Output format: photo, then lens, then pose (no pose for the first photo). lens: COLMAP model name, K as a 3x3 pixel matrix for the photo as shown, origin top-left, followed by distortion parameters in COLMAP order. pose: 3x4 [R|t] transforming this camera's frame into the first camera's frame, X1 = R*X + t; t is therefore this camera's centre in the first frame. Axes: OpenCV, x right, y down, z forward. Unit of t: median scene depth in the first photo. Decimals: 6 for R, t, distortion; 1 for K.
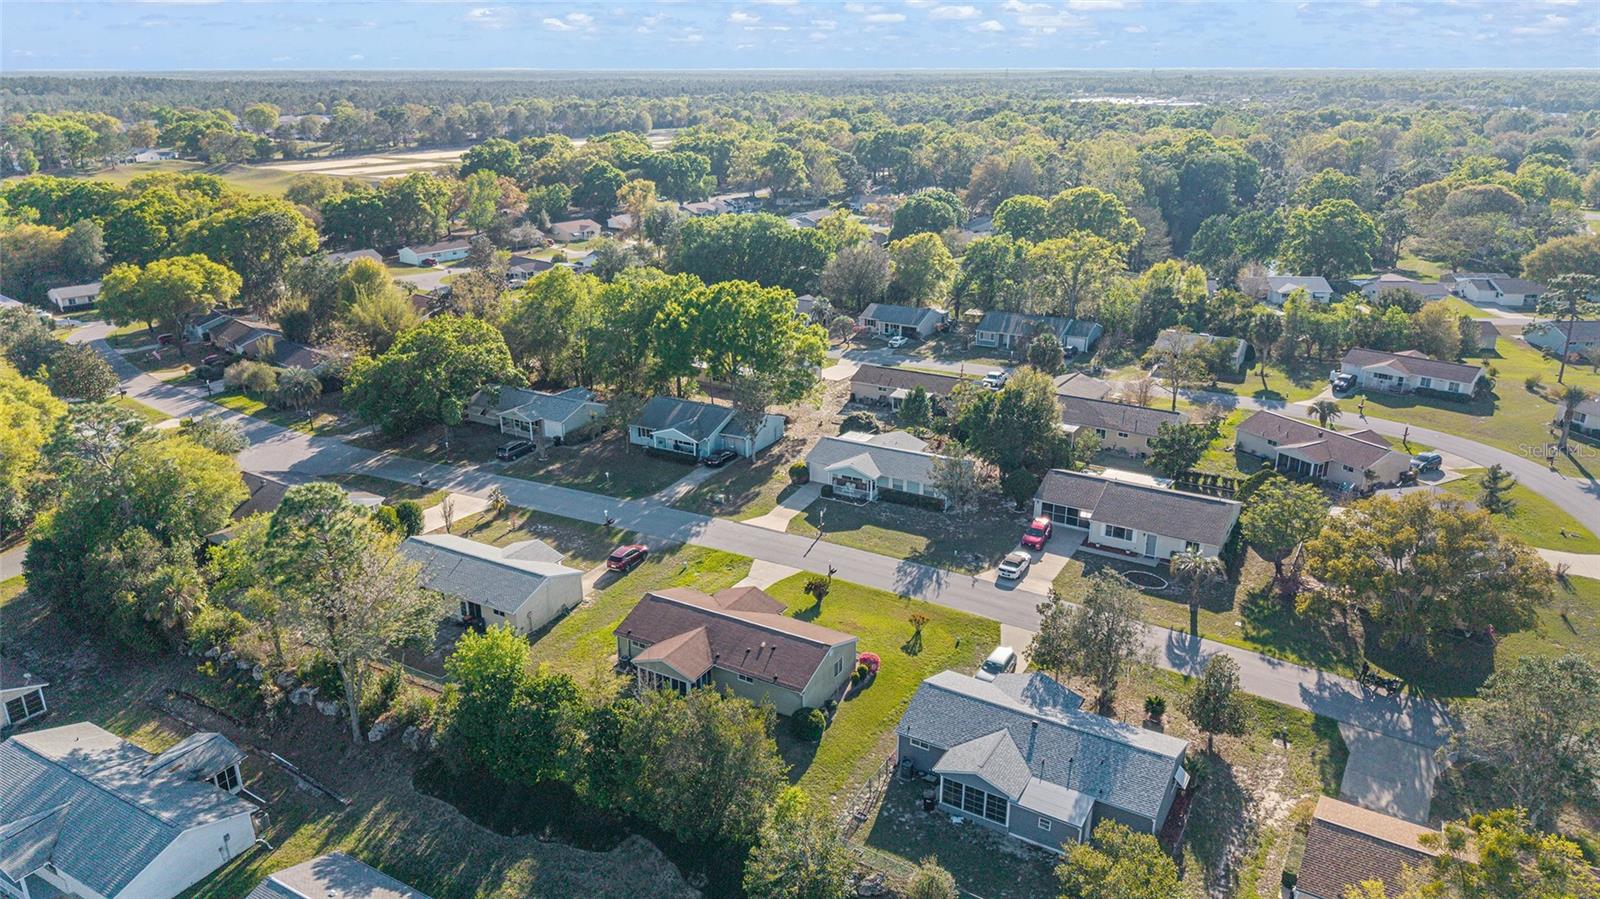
lens RADIAL K [[1064.9, 0, 809.5], [0, 1064.9, 476.7], [0, 0, 1]] dist [0.046947, -0.053095]
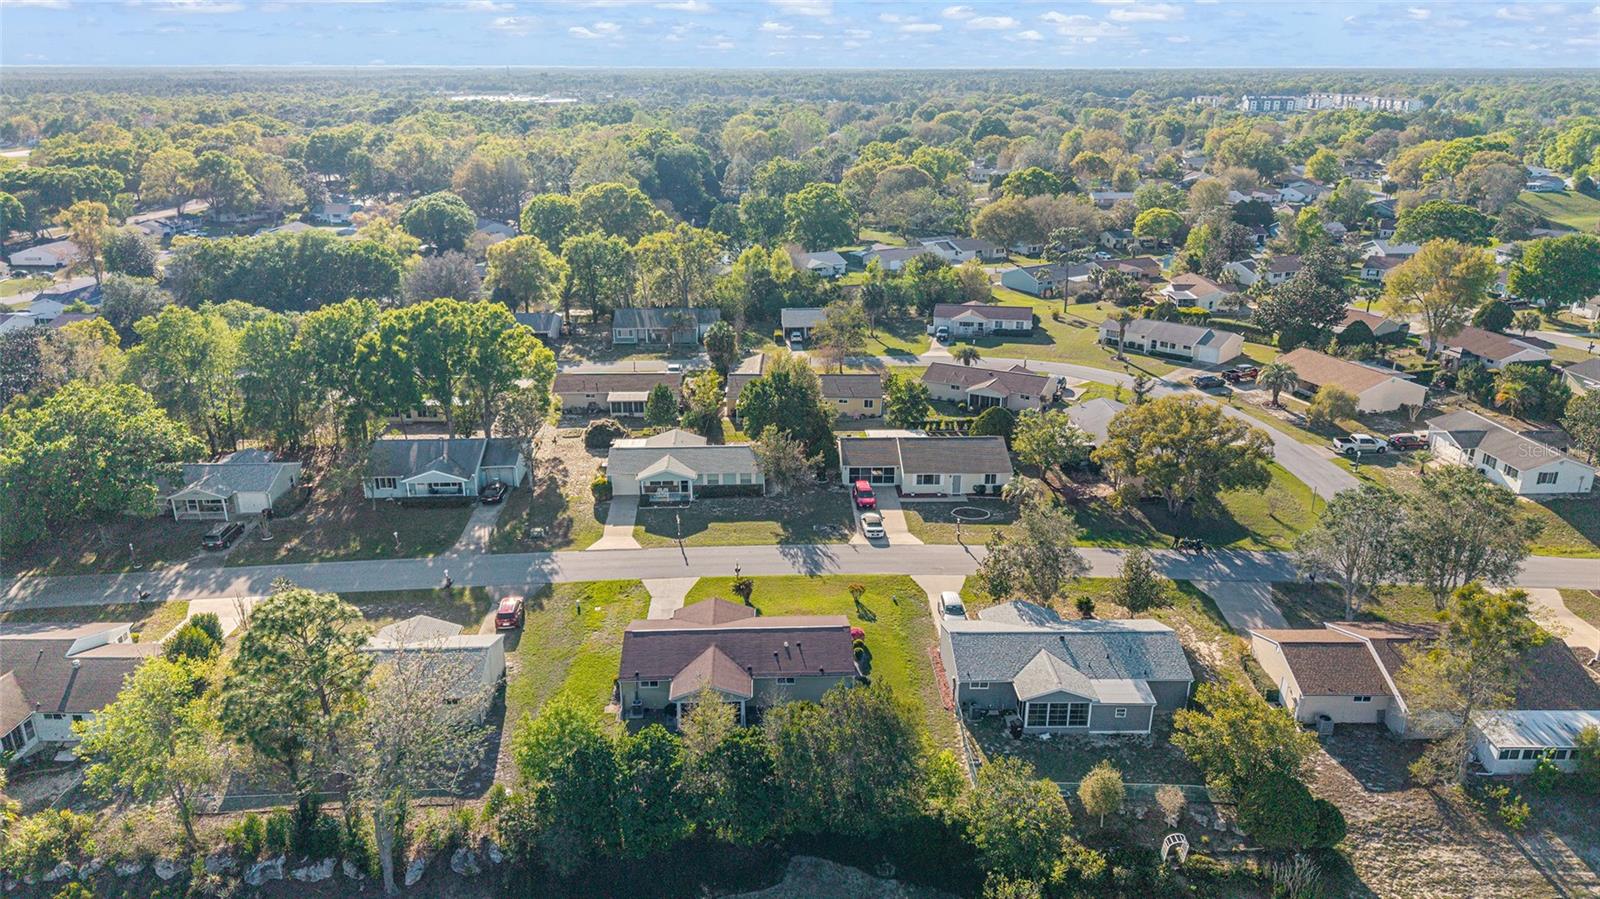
lens RADIAL K [[1064.9, 0, 811.0], [0, 1064.9, 462.7], [0, 0, 1]] dist [0.046947, -0.053095]
pose [[0.845399, -0.184911, 0.501107, -0.295878], [0.189615, 0.980956, 0.042084, -0.028446], [-0.499346, 0.059439, 0.864362, 0.067668]]
